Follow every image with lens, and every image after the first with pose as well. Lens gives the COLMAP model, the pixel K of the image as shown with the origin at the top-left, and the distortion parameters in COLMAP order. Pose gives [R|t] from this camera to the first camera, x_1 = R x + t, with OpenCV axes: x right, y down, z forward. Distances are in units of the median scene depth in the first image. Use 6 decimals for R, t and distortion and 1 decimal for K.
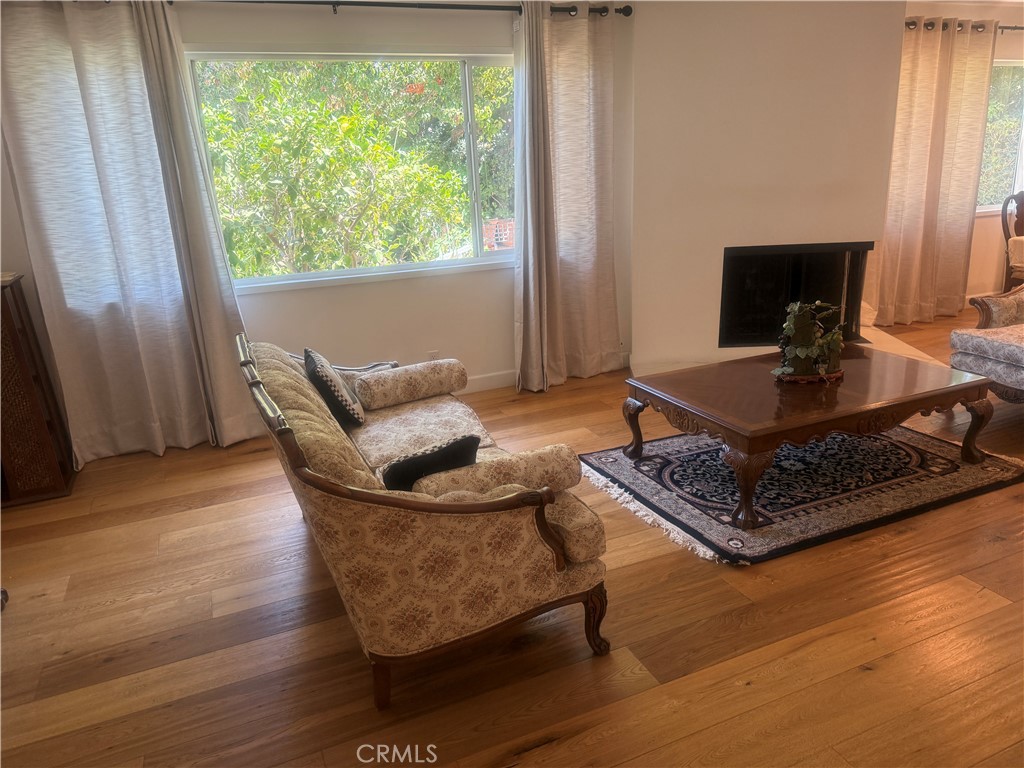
lens RADIAL K [[748.6, 0, 512.0], [0, 748.6, 384.0], [0, 0, 1]] dist [-0.049305, 0.006689]
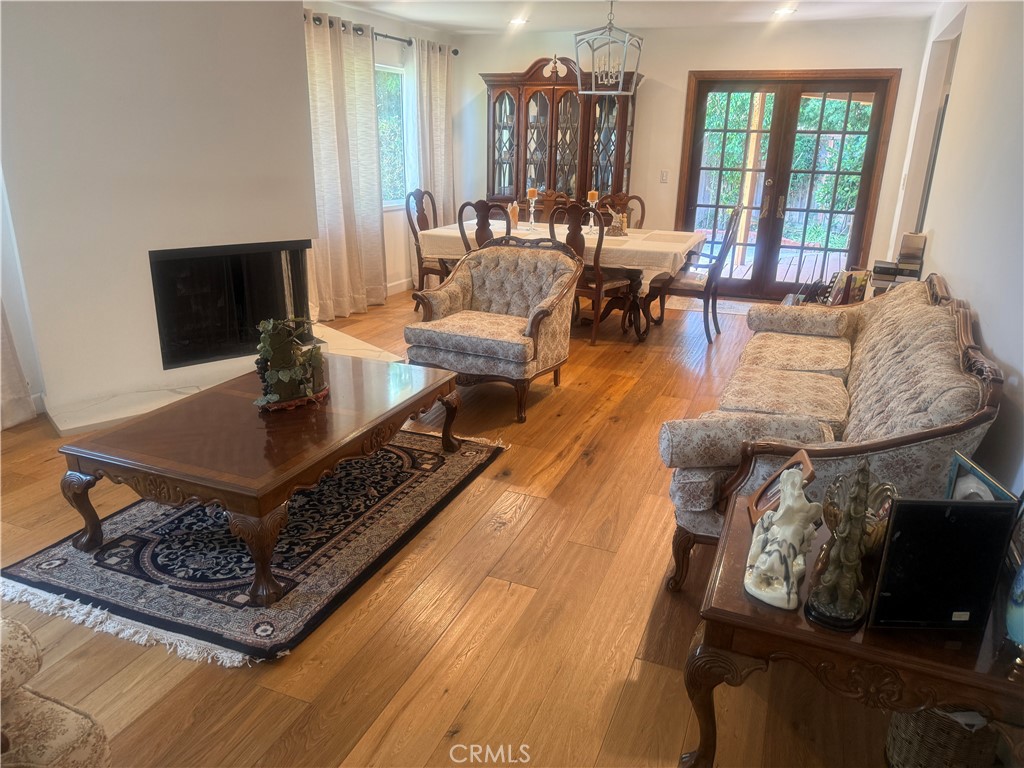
lens RADIAL K [[723.5, 0, 512.0], [0, 723.5, 384.0], [0, 0, 1]] dist [0.068449, -0.096415]
pose [[0.723653, -0.158053, 0.671823, 0.002308], [0.146318, 0.986431, 0.074462, -0.056800], [-0.674476, 0.044415, 0.736960, 0.177360]]
